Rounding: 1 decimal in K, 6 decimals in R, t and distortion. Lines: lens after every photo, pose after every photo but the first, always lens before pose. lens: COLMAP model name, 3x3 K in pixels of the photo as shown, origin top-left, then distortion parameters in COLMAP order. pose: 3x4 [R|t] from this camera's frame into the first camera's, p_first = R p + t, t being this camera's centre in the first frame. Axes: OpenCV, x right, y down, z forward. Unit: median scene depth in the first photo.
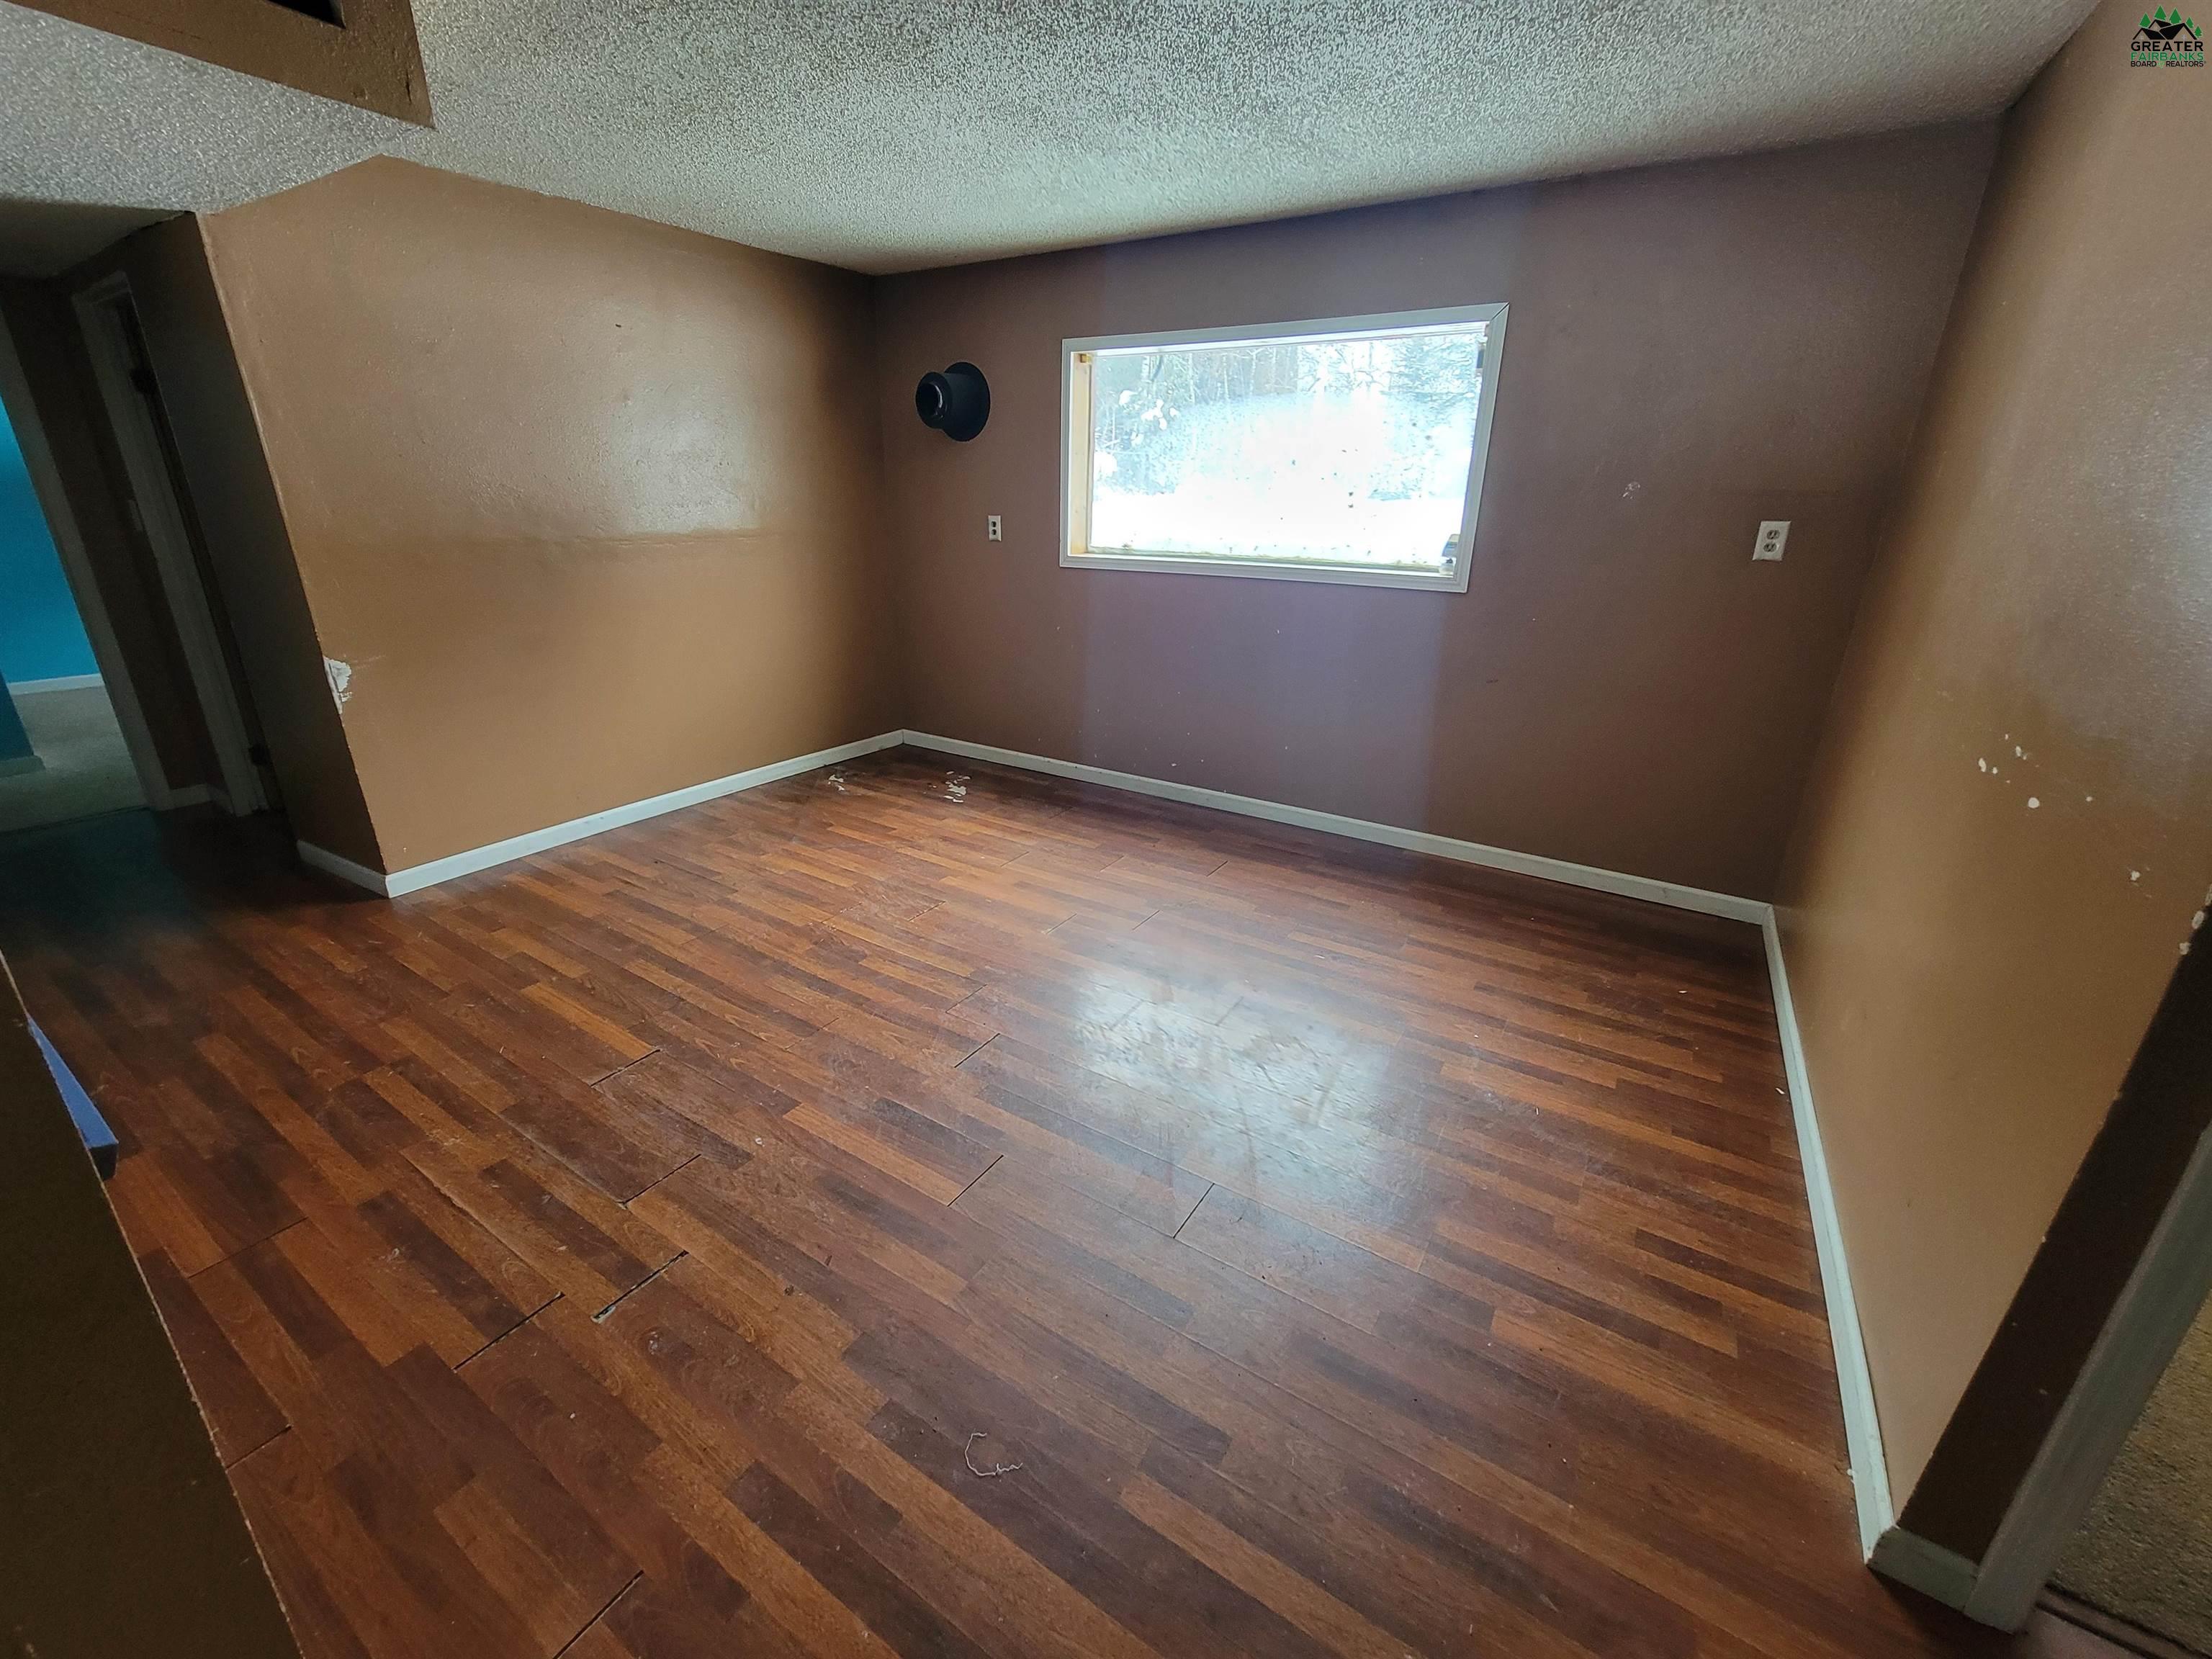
lens RADIAL K [[897.1, 0, 1100.7], [0, 897.1, 828.6], [0, 0, 1]] dist [-0.000890, 0.000373]
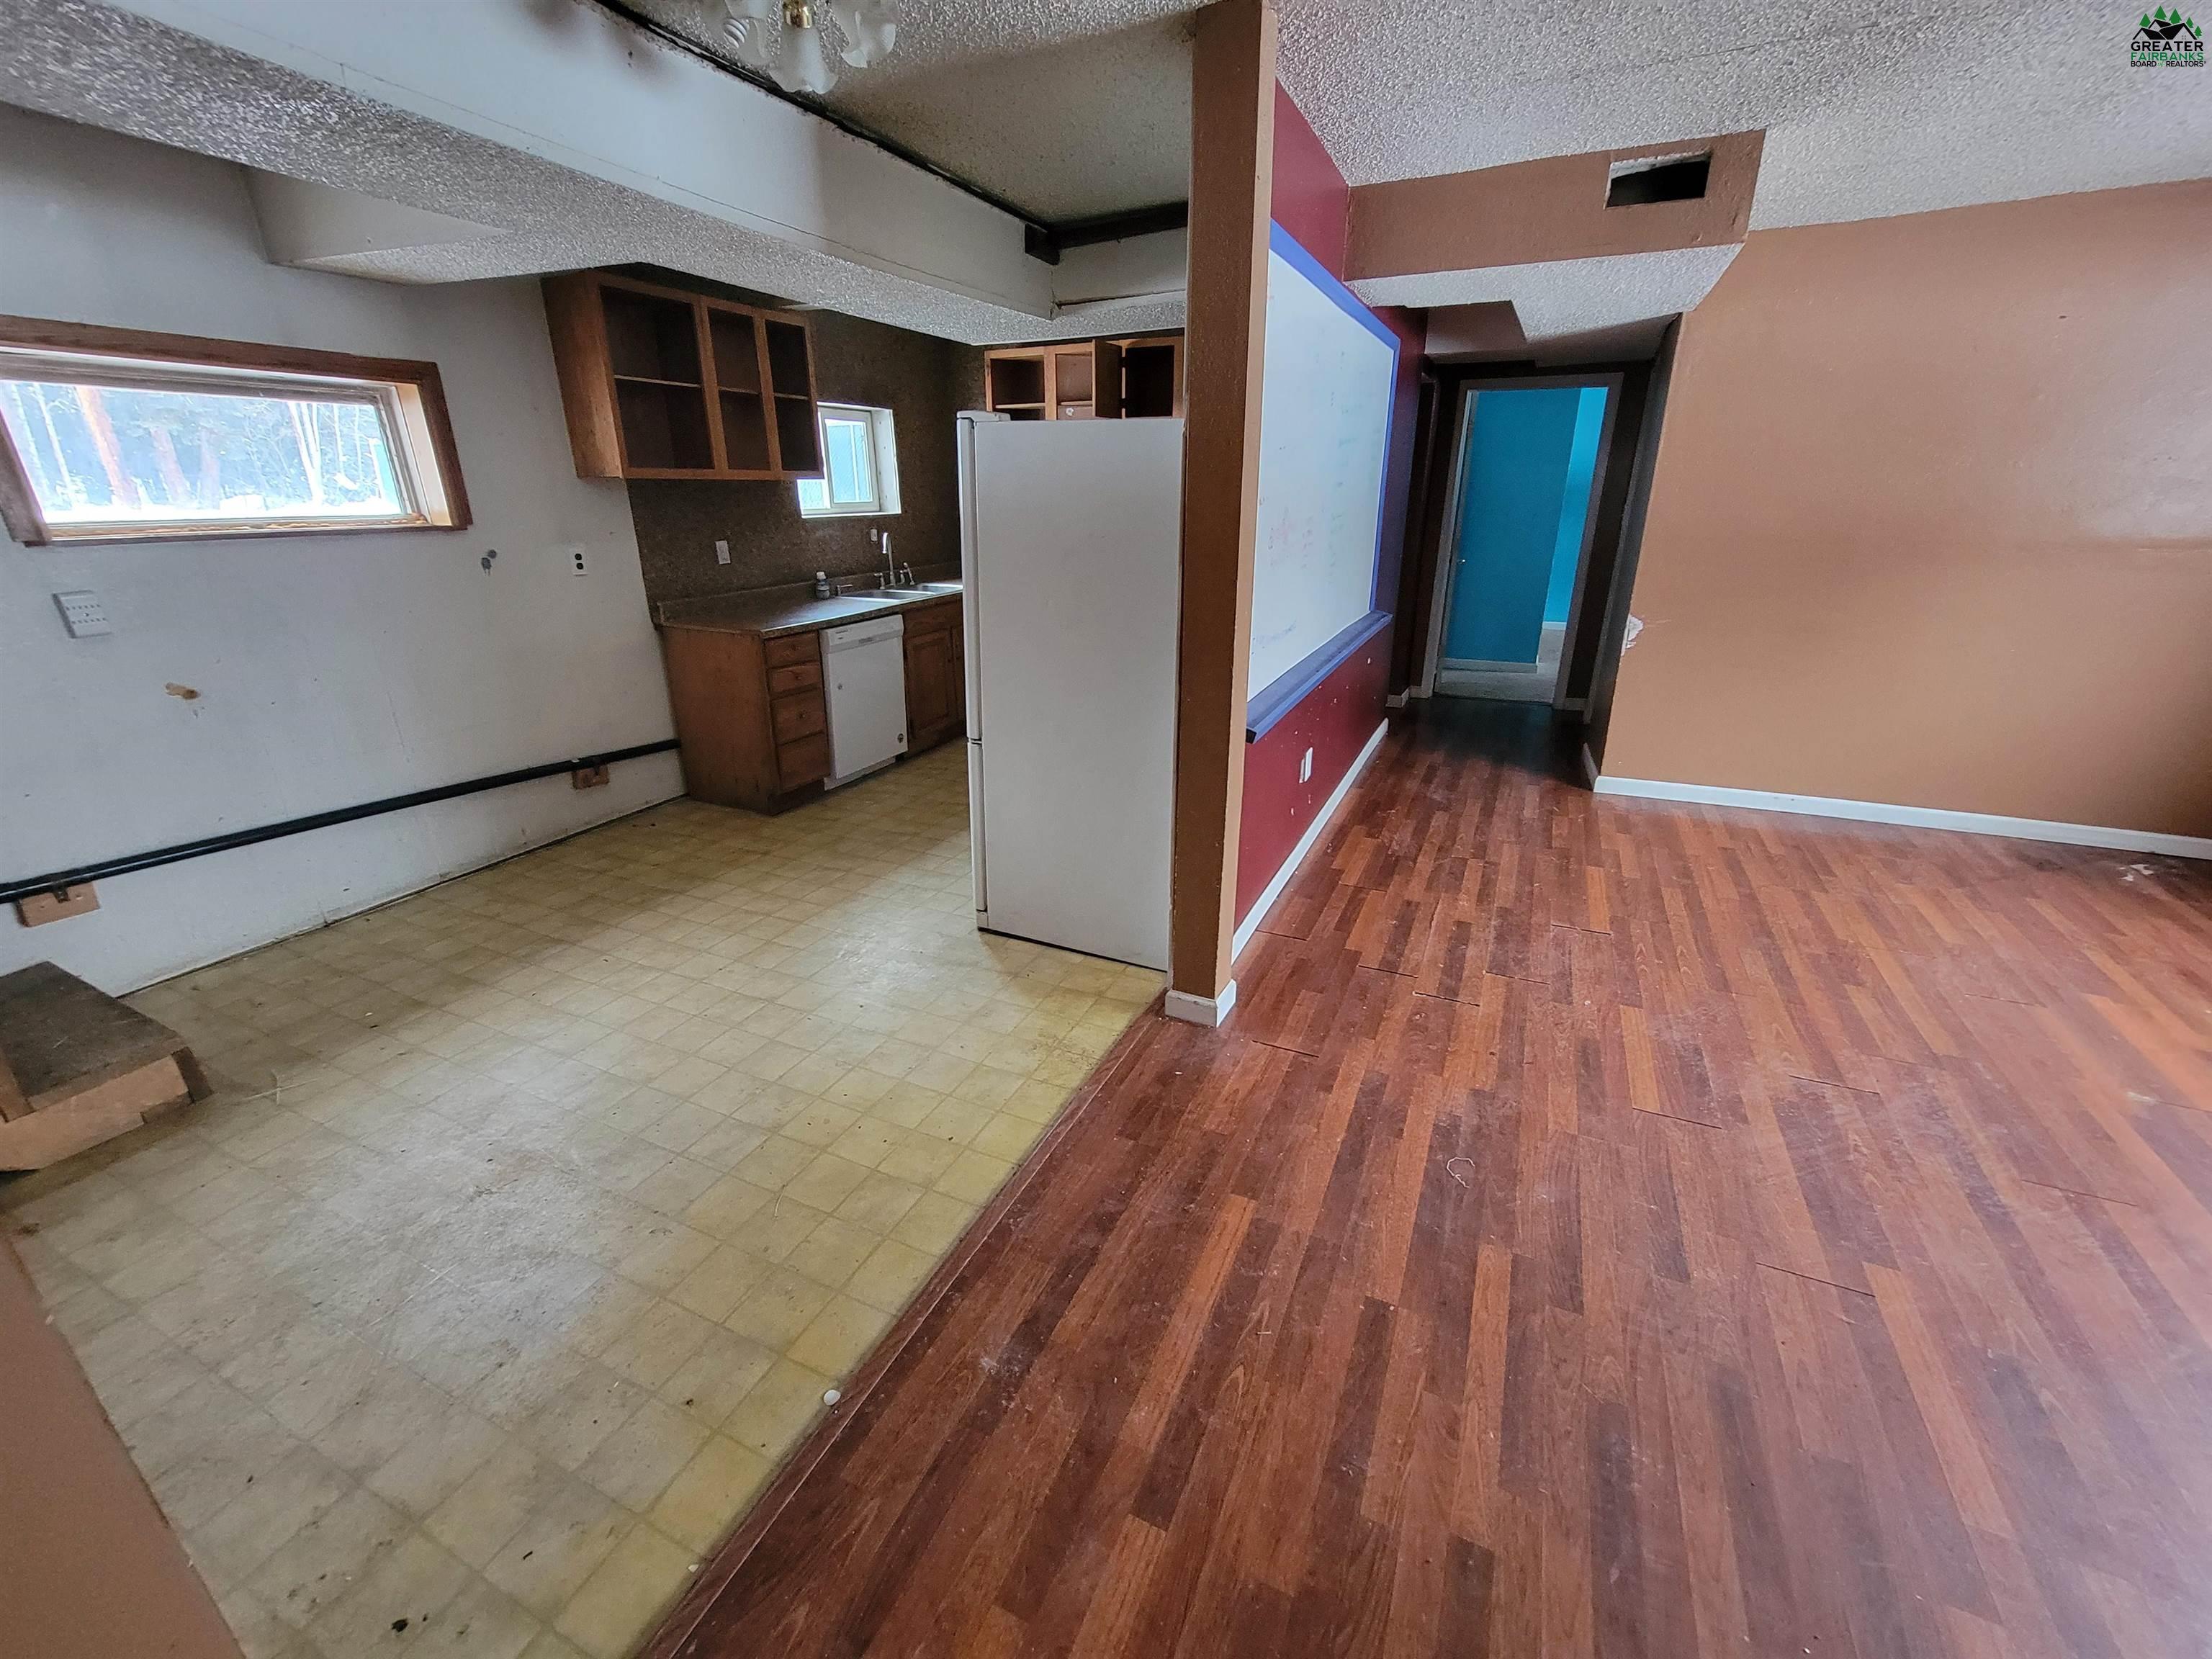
lens RADIAL K [[897.1, 0, 1096.5], [0, 897.1, 827.0], [0, 0, 1]] dist [-0.000890, 0.000373]
pose [[0.128482, 0.335329, -0.933299, 0.525501], [-0.339694, 0.899049, 0.276259, 0.006048], [0.931719, 0.281542, 0.229420, -0.013640]]
